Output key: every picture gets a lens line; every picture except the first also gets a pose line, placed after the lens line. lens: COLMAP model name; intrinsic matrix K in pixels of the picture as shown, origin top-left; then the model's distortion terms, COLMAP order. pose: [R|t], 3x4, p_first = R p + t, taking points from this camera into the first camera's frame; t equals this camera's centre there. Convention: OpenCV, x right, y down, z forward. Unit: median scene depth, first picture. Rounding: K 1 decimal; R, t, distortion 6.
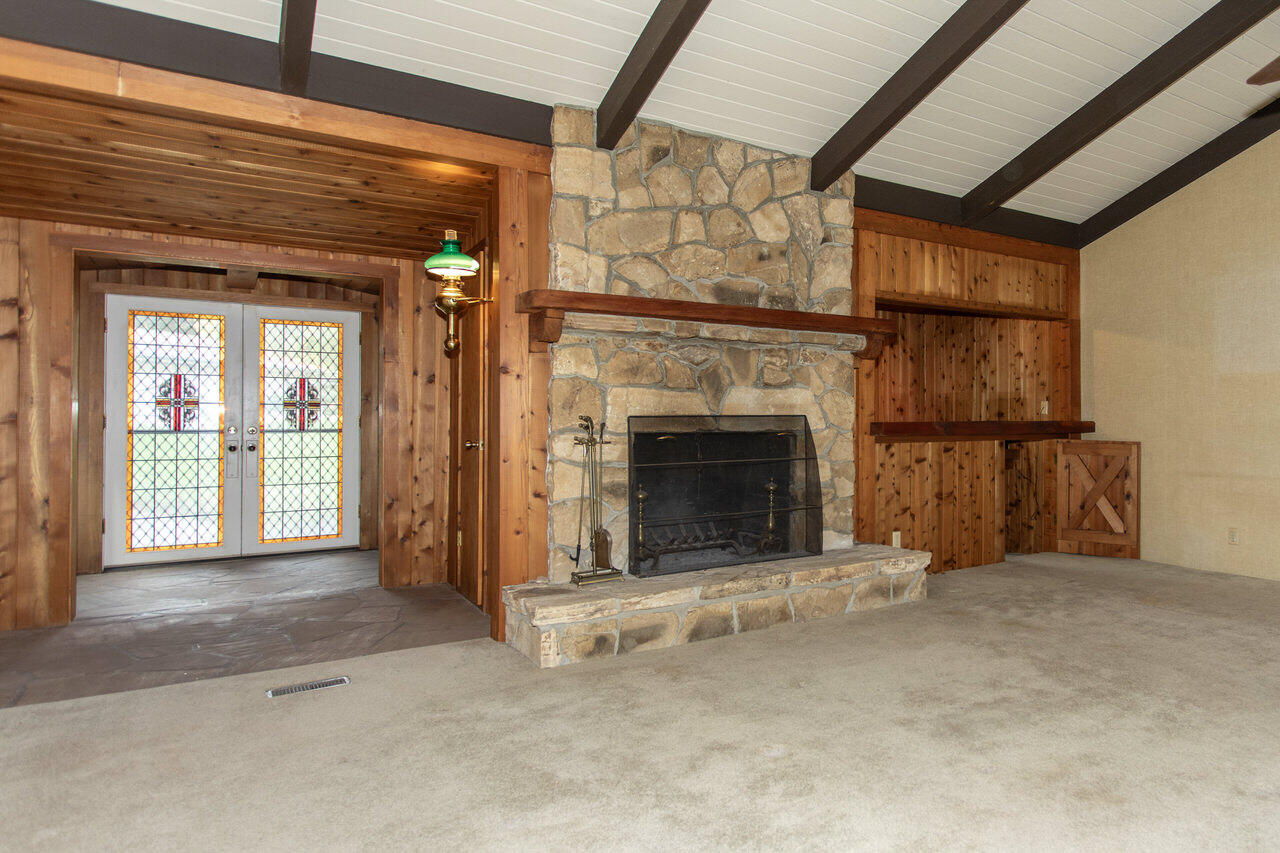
lens RADIAL K [[559.1, 0, 641.8], [0, 559.1, 414.7], [0, 0, 1]] dist [0.011644, -0.000021]
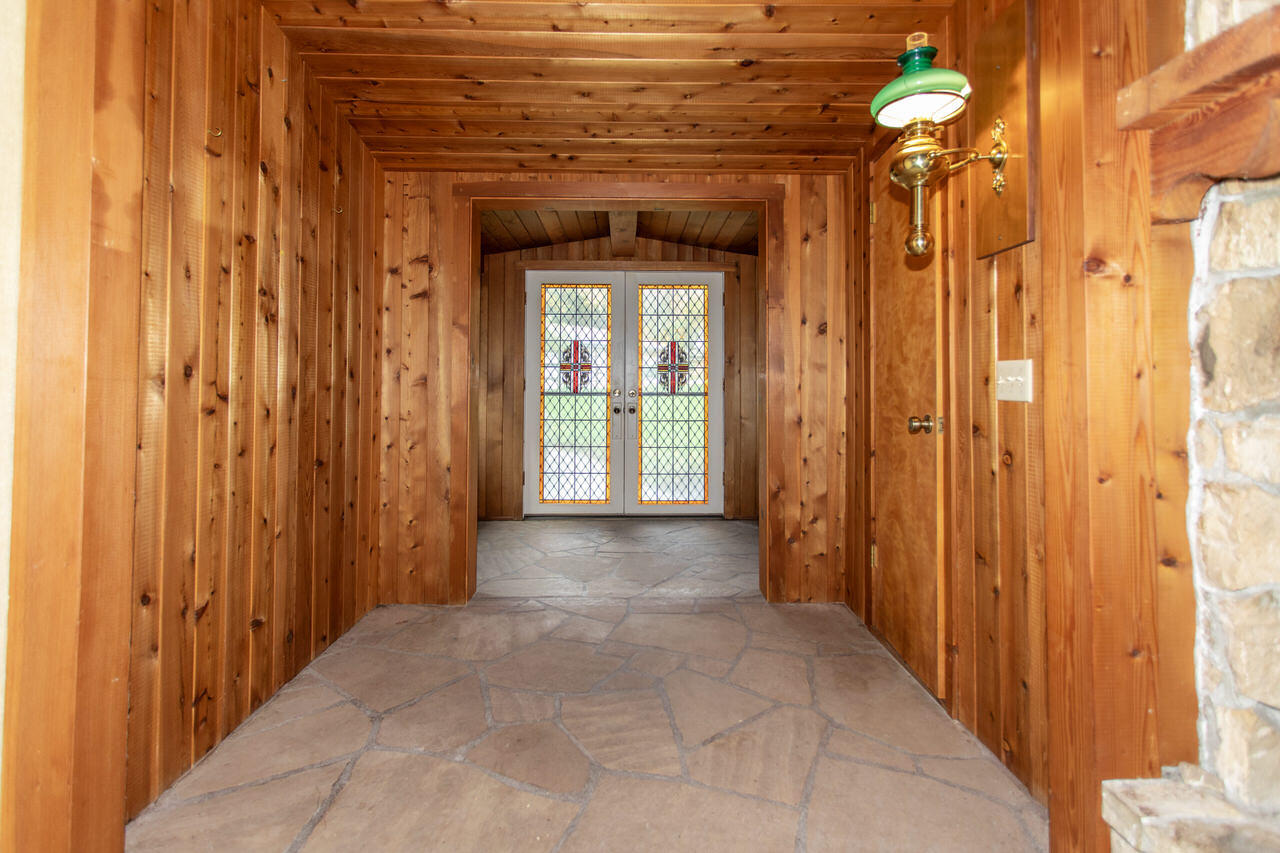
lens RADIAL K [[613.5, 0, 638.6], [0, 613.5, 426.9], [0, 0, 1]] dist [0.015172, 0.000467]
pose [[0.826445, 0.041487, -0.561487, -0.064805], [0.003378, 0.996898, 0.078631, 0.001239], [0.563008, -0.066881, 0.823741, 0.099528]]
